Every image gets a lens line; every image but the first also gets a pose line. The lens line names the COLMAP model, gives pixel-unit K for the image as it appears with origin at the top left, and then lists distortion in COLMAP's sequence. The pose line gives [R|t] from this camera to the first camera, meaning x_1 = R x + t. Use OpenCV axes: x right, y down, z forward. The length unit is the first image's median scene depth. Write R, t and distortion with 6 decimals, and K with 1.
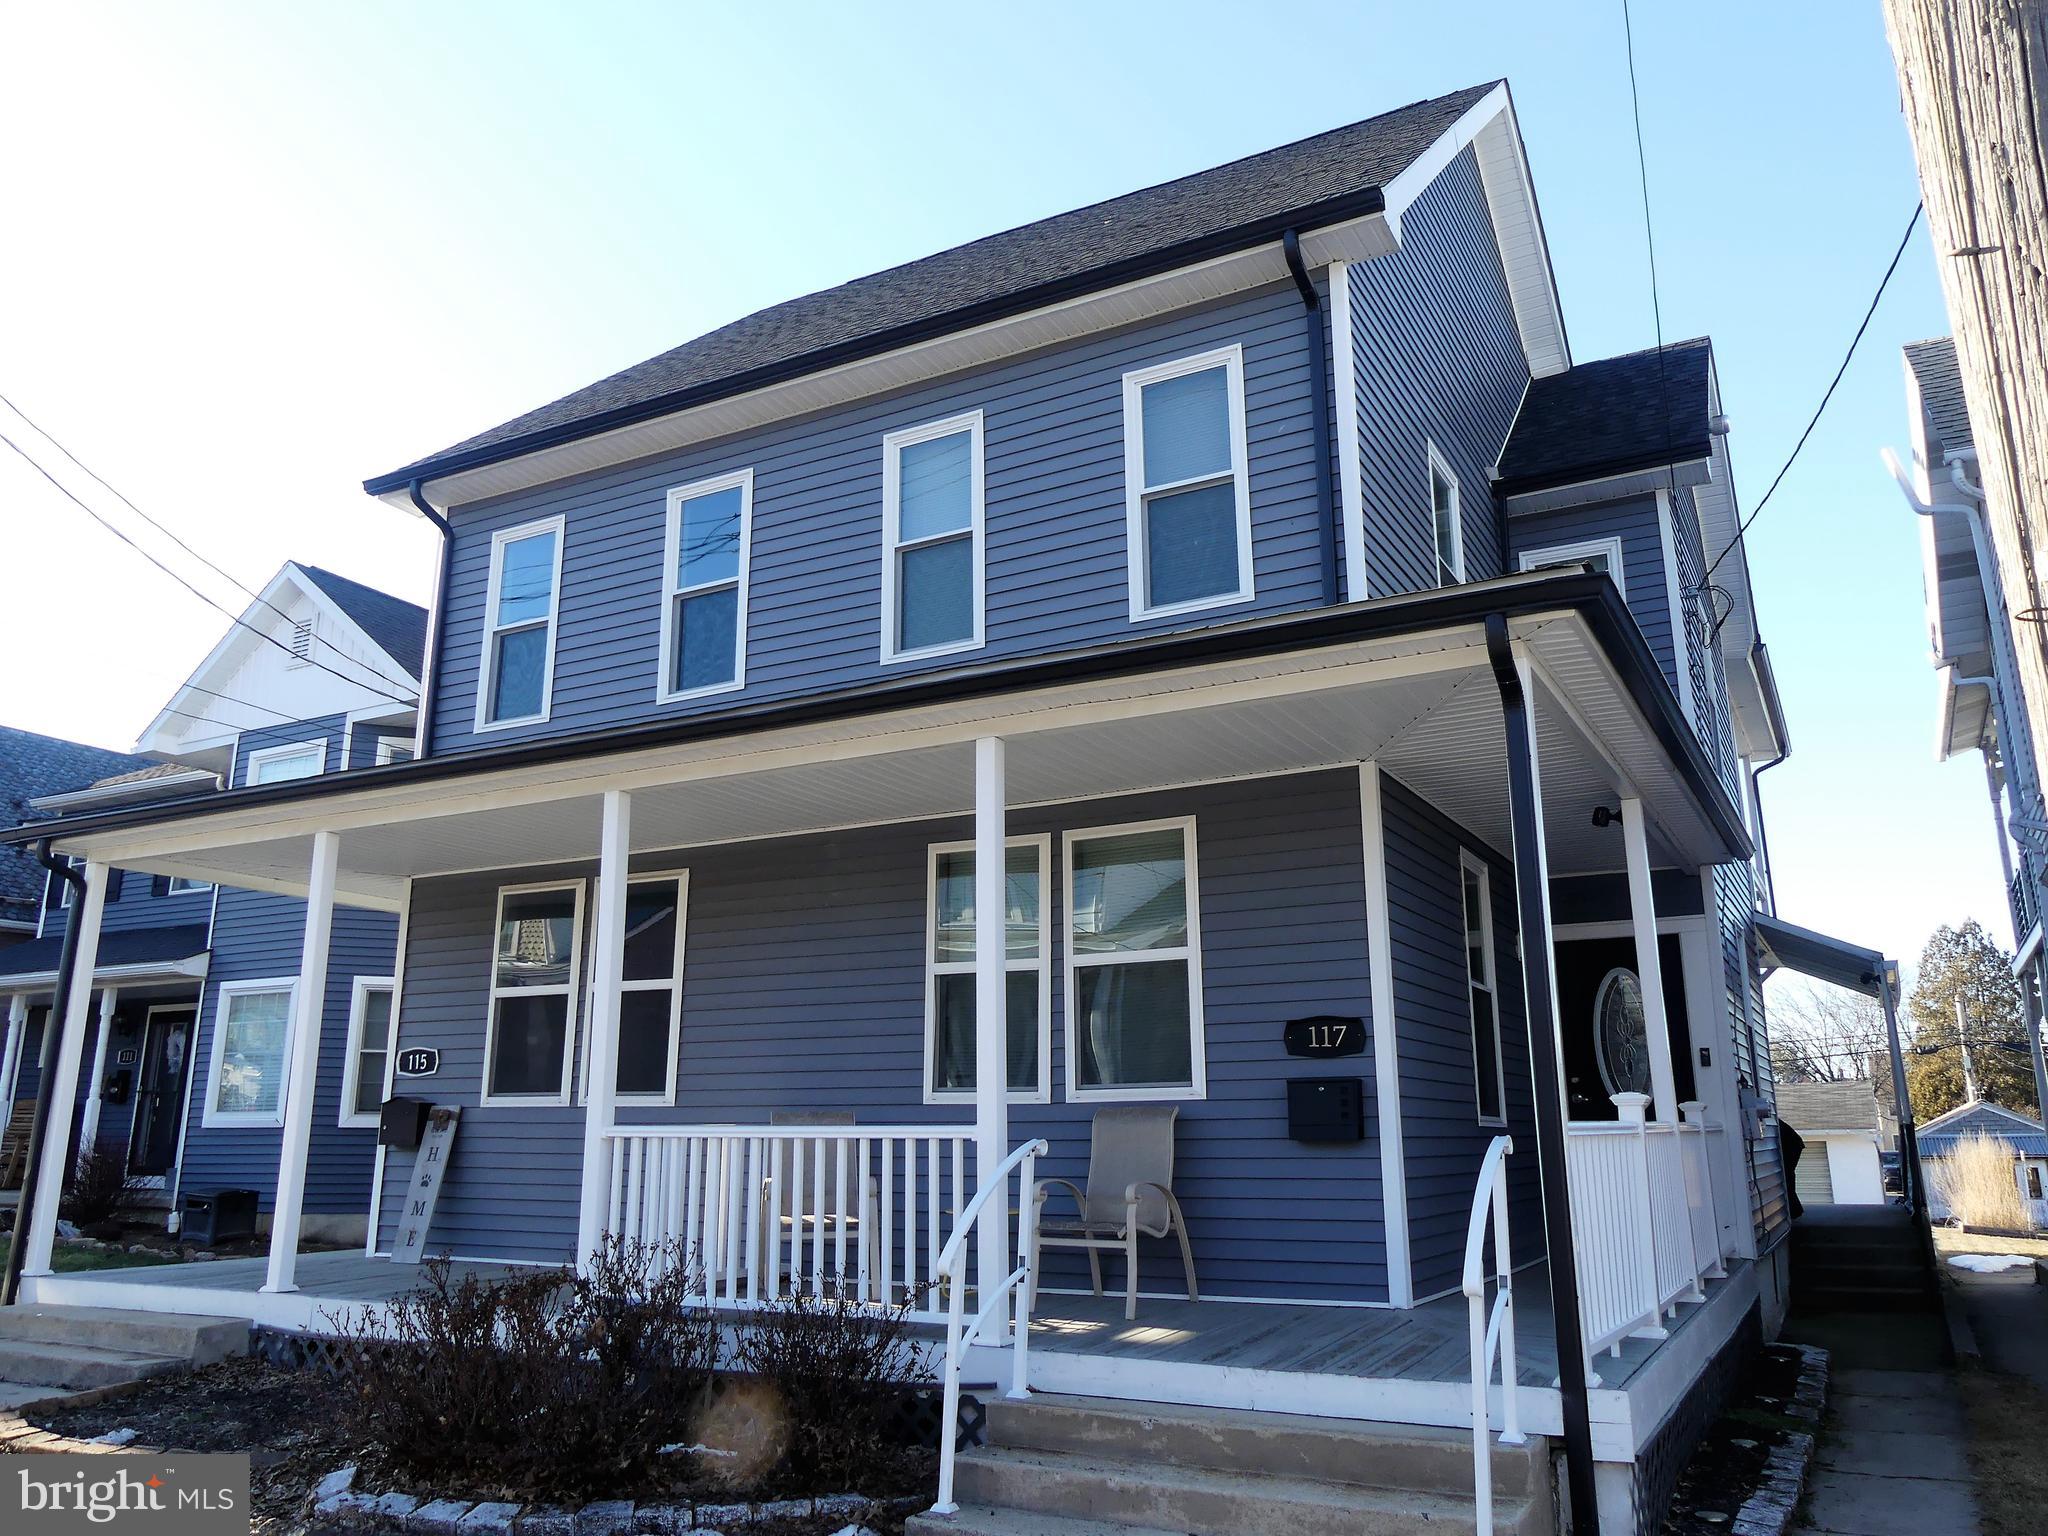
lens RADIAL K [[1529.9, 0, 1024.0], [0, 1529.9, 768.0], [0, 0, 1]] dist [-0.035434, -0.000977]
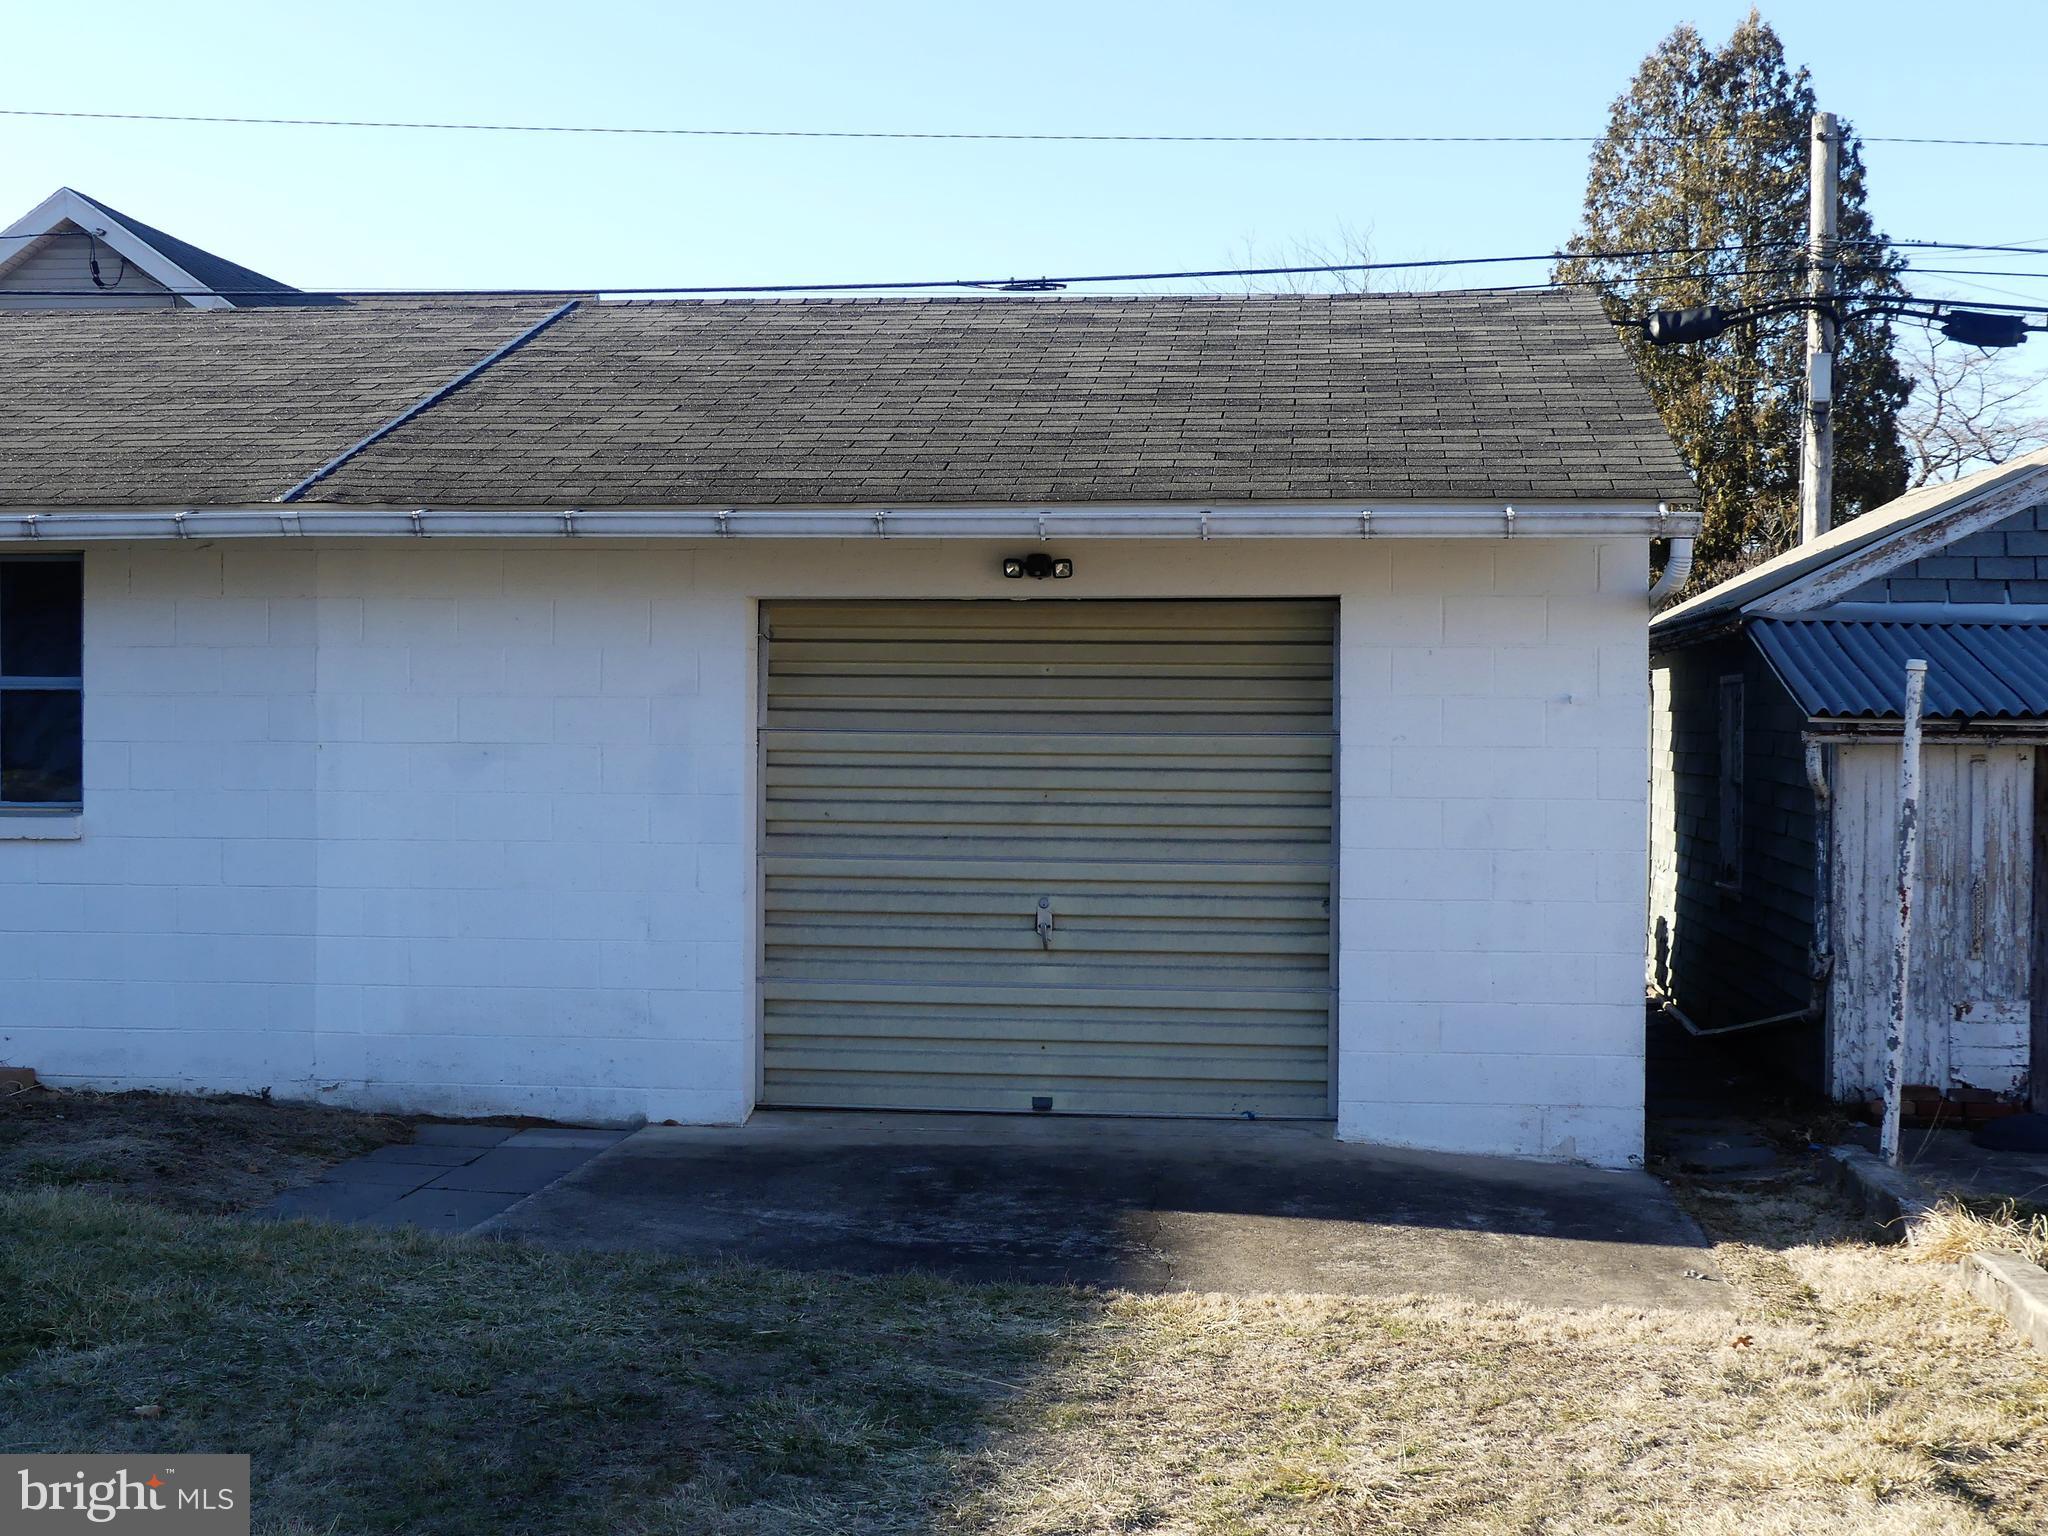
lens RADIAL K [[2815.1, 0, 1024.0], [0, 2815.1, 768.0], [0, 0, 1]] dist [0.002614, 0.012237]
pose [[0.919576, 0.005467, 0.392874, 0.257005], [-0.105399, 0.966688, 0.233249, 0.130940], [-0.378512, -0.255898, 0.889520, 0.496157]]
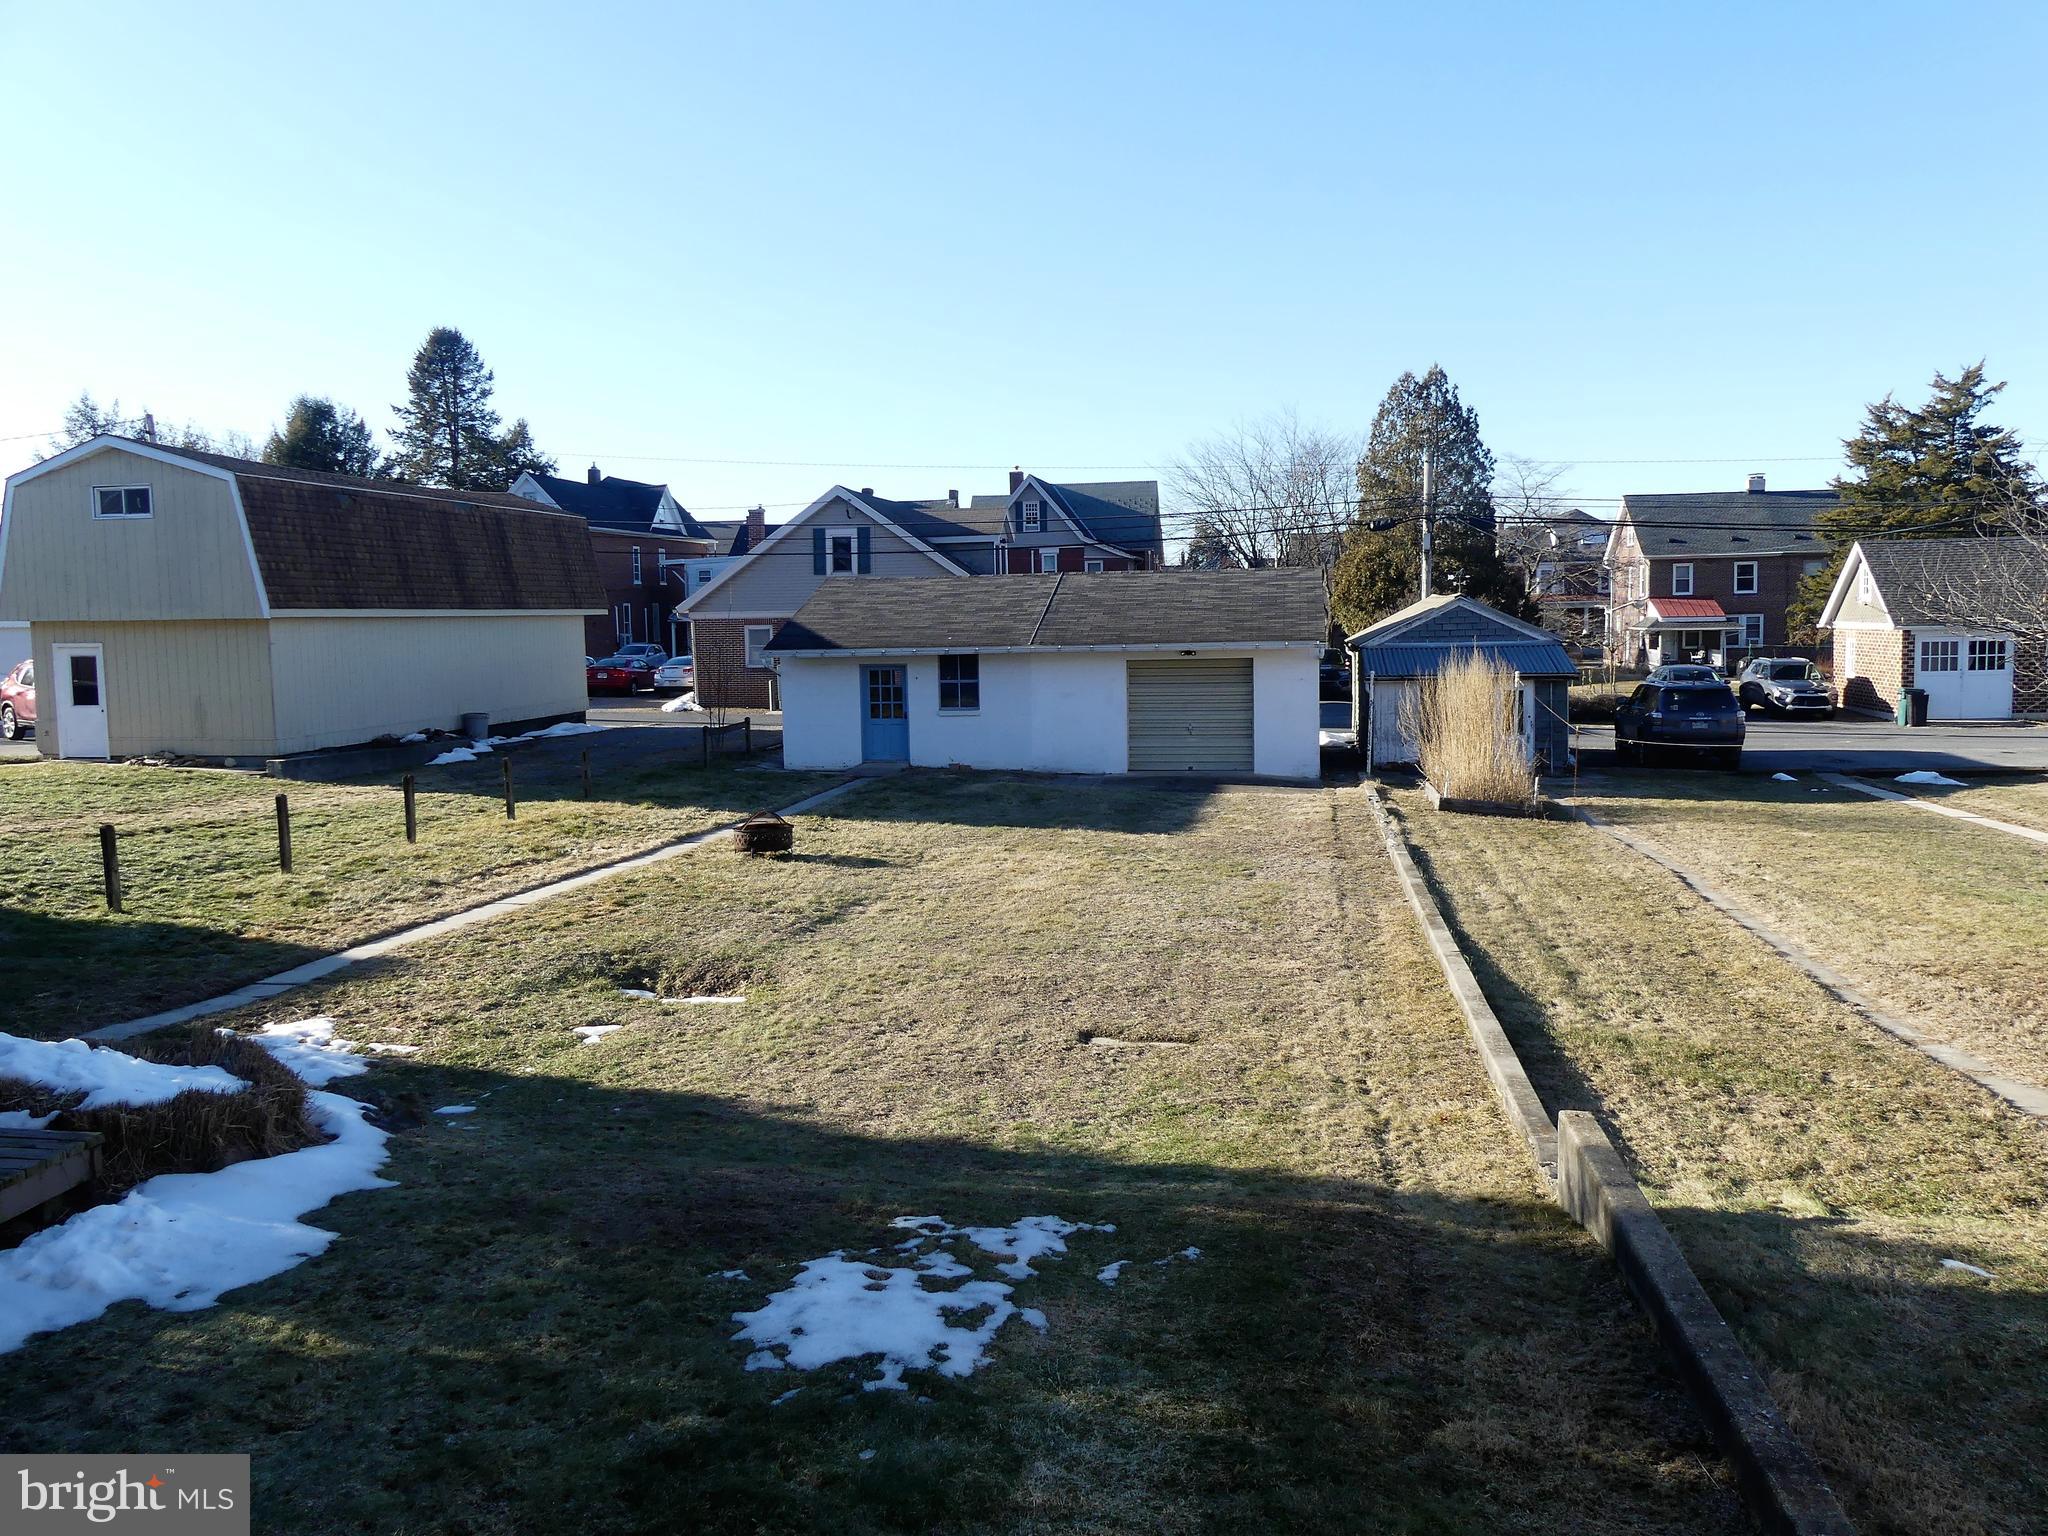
lens RADIAL K [[1529.9, 0, 1024.0], [0, 1529.9, 768.0], [0, 0, 1]] dist [-0.035434, -0.000977]
pose [[0.943717, -0.047300, 0.327355, 0.139539], [-0.064497, 0.944406, 0.322393, 0.054372], [-0.324405, -0.325361, 0.888201, 0.274463]]
